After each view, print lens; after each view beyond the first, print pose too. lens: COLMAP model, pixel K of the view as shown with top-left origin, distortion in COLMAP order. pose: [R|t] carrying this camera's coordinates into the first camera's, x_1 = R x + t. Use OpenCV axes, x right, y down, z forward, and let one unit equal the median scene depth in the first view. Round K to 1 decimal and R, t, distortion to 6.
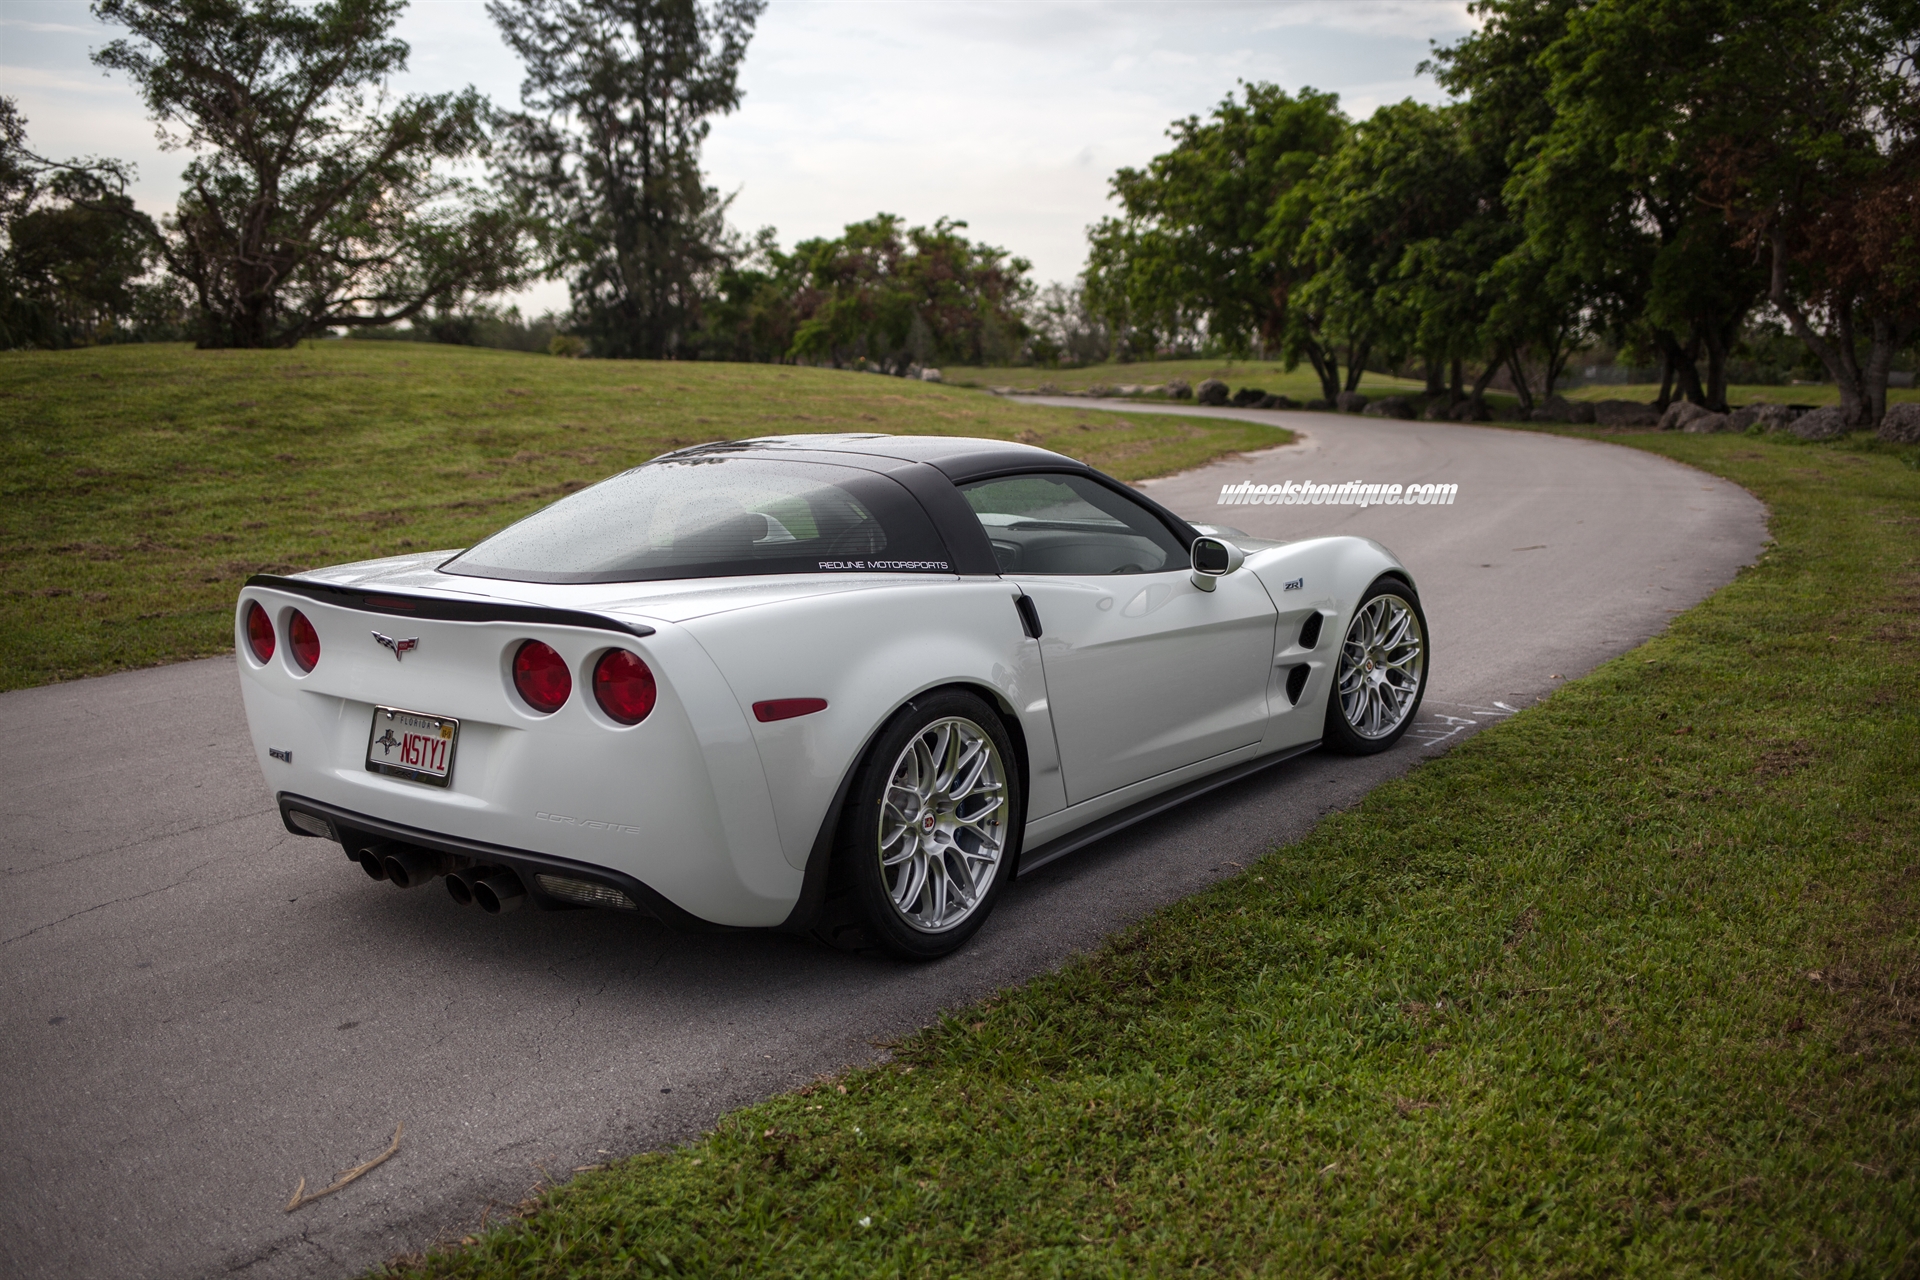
lens RADIAL K [[1862.6, 0, 958.6], [0, 1862.6, 604.3], [0, 0, 1]] dist [-0.071397, 0.024155]
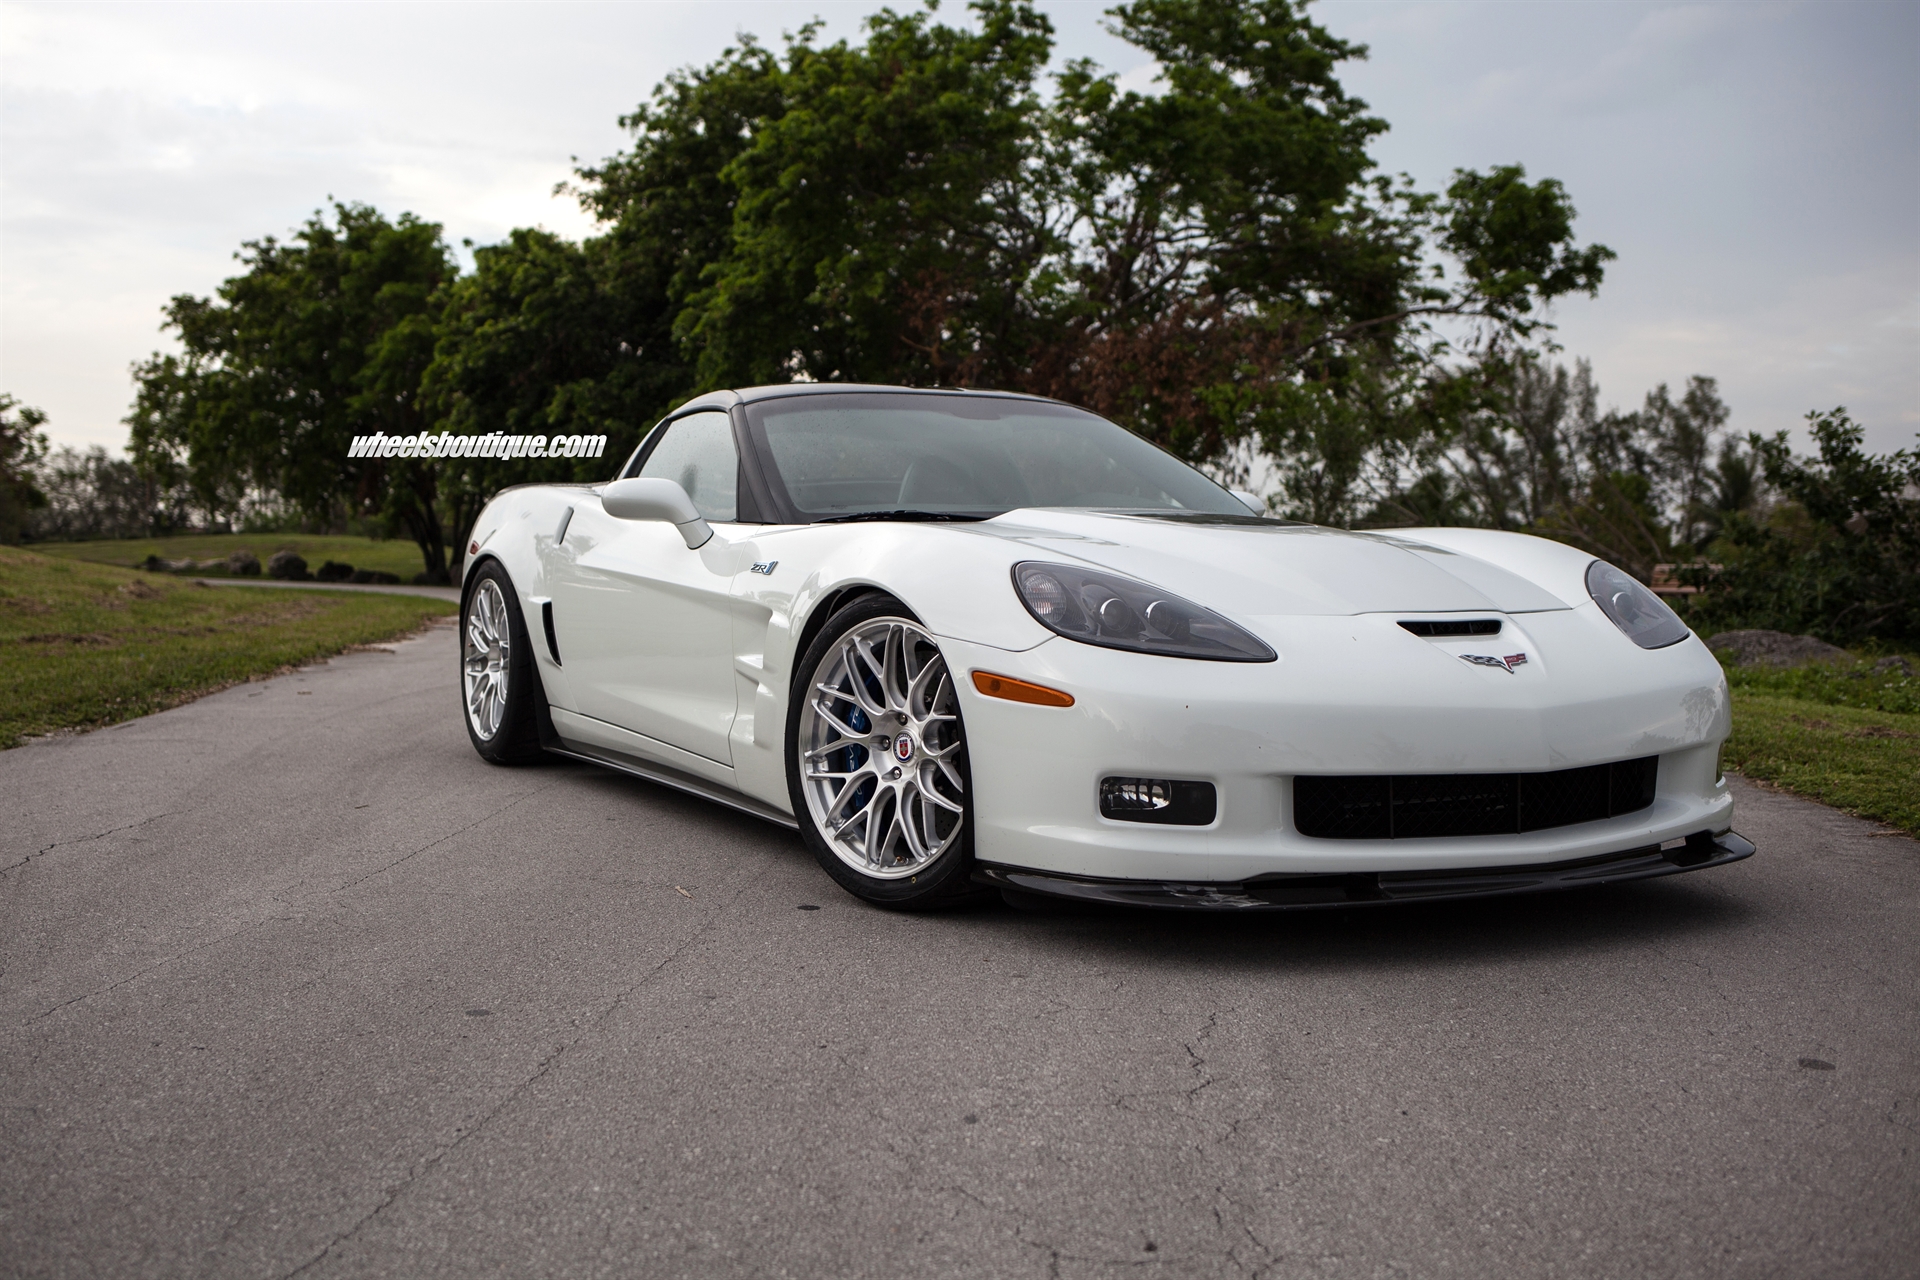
lens RADIAL K [[1862.6, 0, 958.6], [0, 1862.6, 604.3], [0, 0, 1]] dist [-0.071397, 0.024155]
pose [[0.871394, -0.006406, 0.490542, -0.012731], [0.055296, 0.994825, -0.085237, -0.008322], [-0.487457, 0.101400, 0.867239, 0.139436]]
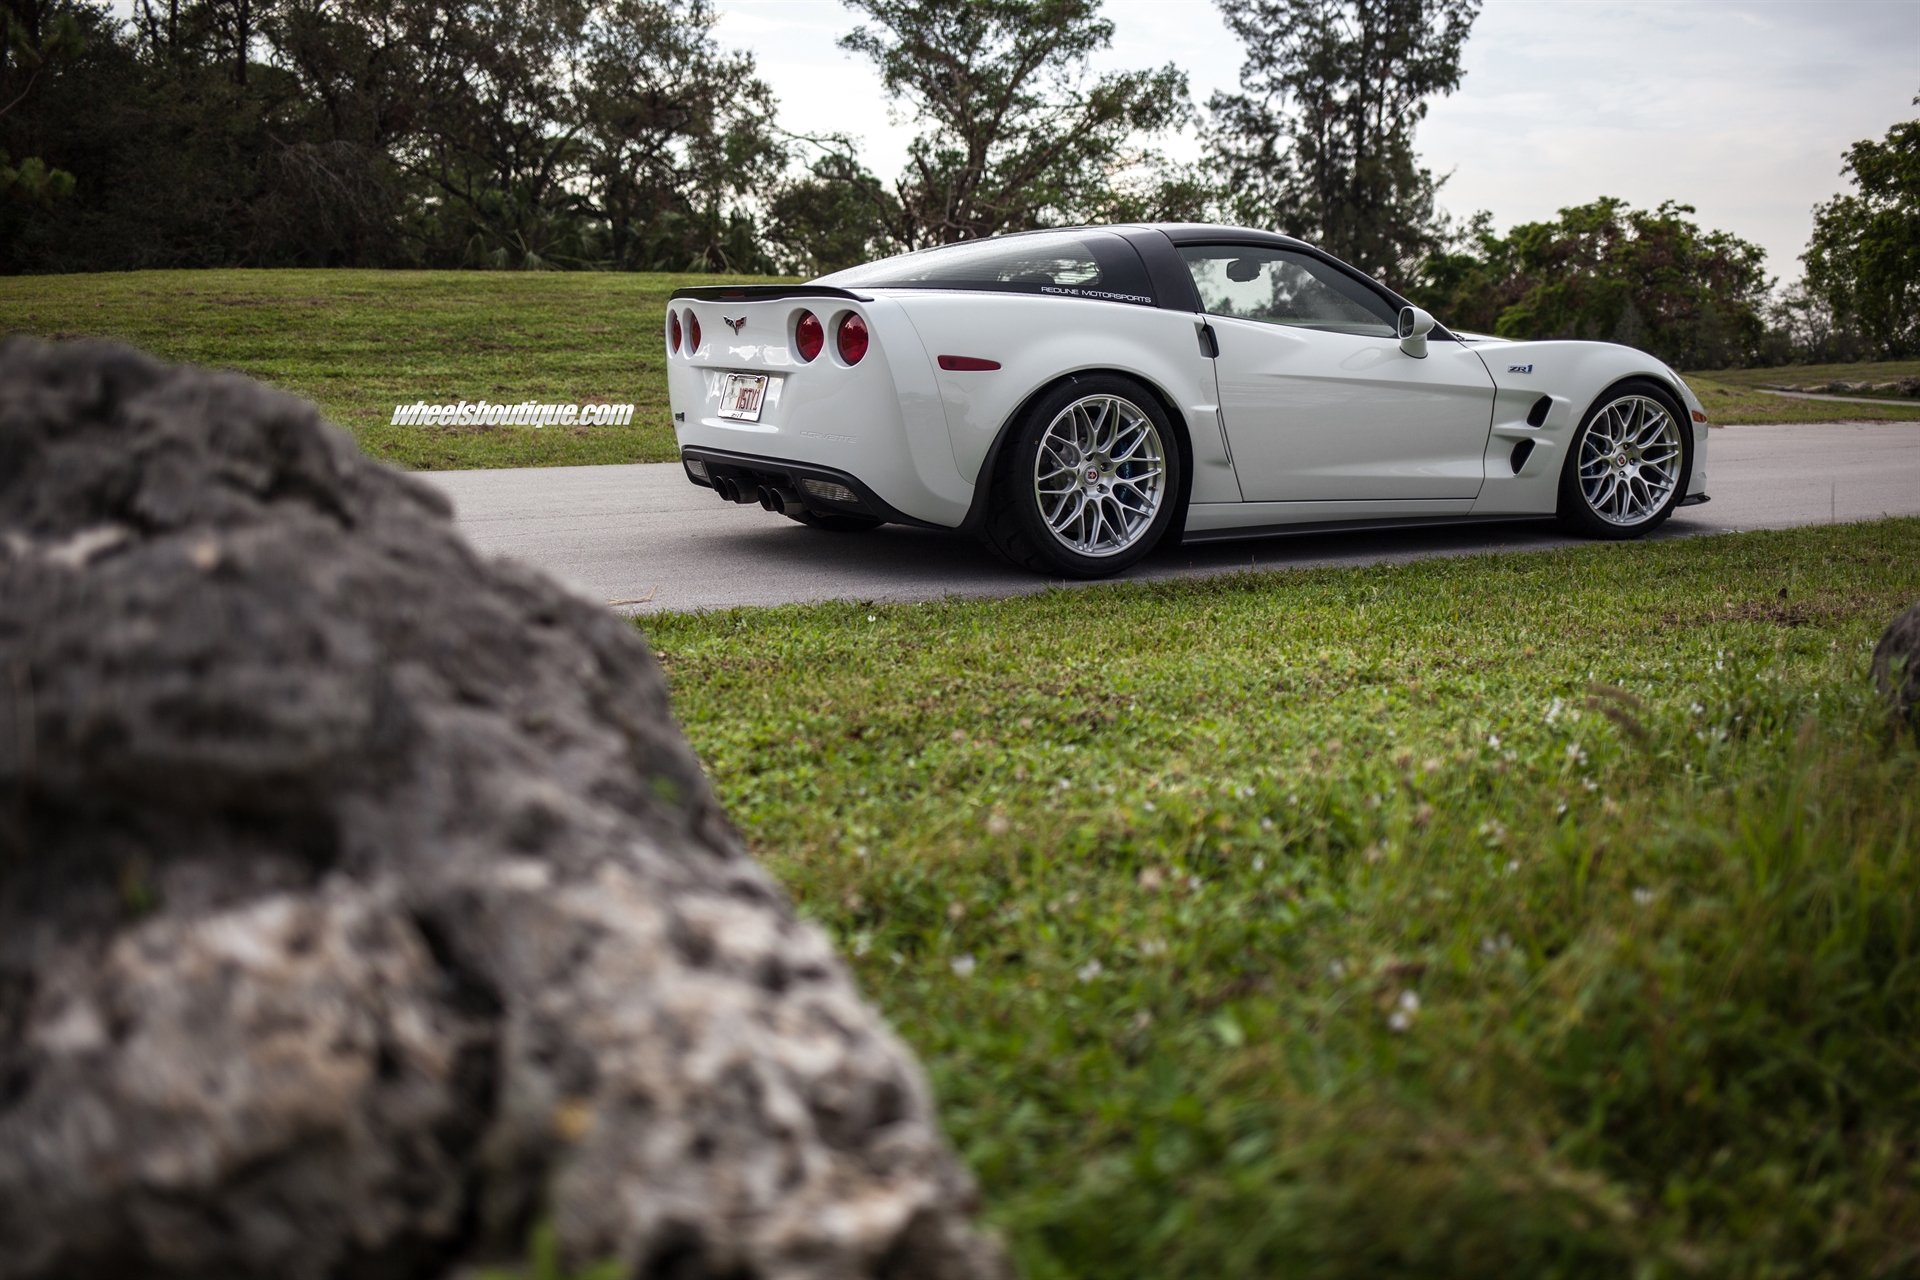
lens RADIAL K [[1870.1, 0, 928.9], [0, 1870.1, 641.4], [0, 0, 1]] dist [-0.062413, 0.034794]
pose [[0.921500, 0.085549, -0.378840, 0.031741], [-0.077455, 0.996324, 0.036585, 0.015746], [0.380577, -0.004370, 0.924739, -0.023101]]
